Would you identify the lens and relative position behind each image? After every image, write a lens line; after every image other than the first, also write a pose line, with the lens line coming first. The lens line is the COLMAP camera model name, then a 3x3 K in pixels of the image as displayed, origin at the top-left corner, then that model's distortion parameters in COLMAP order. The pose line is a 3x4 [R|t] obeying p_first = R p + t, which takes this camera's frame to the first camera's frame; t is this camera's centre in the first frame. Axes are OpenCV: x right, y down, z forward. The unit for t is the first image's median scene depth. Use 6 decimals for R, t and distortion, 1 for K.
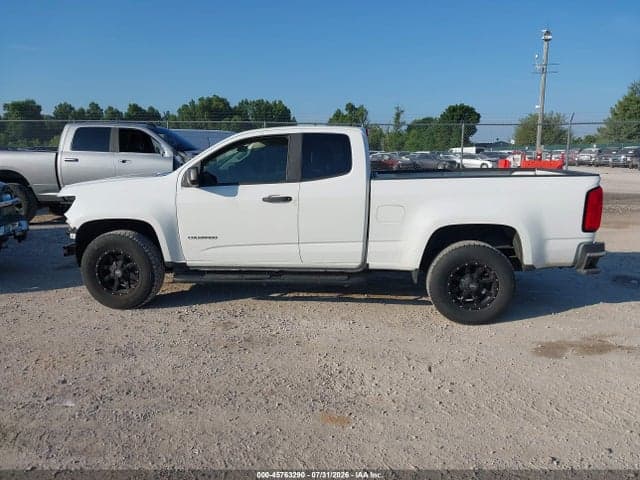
lens RADIAL K [[499.6, 0, 320.0], [0, 499.6, 240.0], [0, 0, 1]] dist [0.004392, -0.007884]
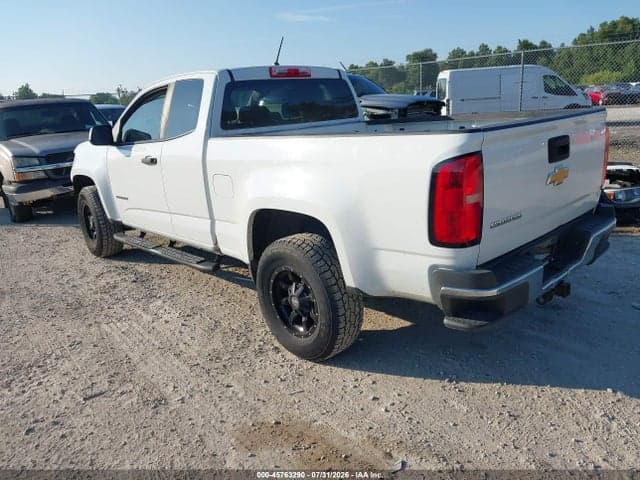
lens RADIAL K [[496.4, 0, 340.6], [0, 496.4, 242.0], [0, 0, 1]] dist [0.000992, 0.001220]
pose [[0.749375, 0.132857, -0.648680, 0.086247], [-0.053749, 0.988636, 0.140392, -0.009233], [0.659960, -0.070340, 0.748000, 0.062854]]
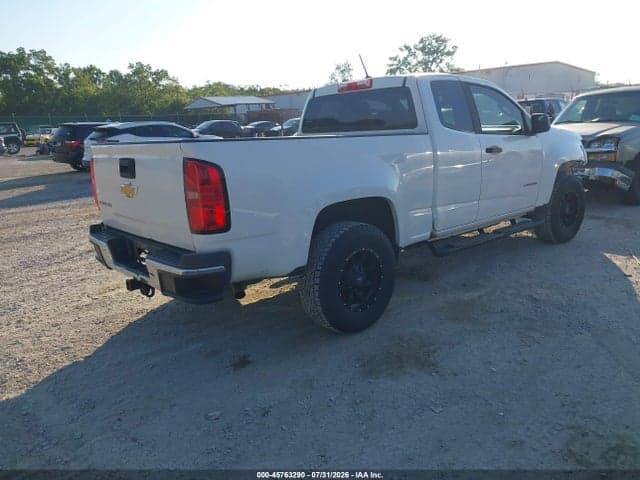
lens RADIAL K [[499.6, 0, 320.0], [0, 499.6, 240.0], [0, 0, 1]] dist [0.004392, -0.007884]
pose [[-0.714551, 0.181316, -0.675679, 0.097832], [-0.081616, 0.937629, 0.337921, -0.032680], [0.694806, 0.296608, -0.655186, 0.208799]]
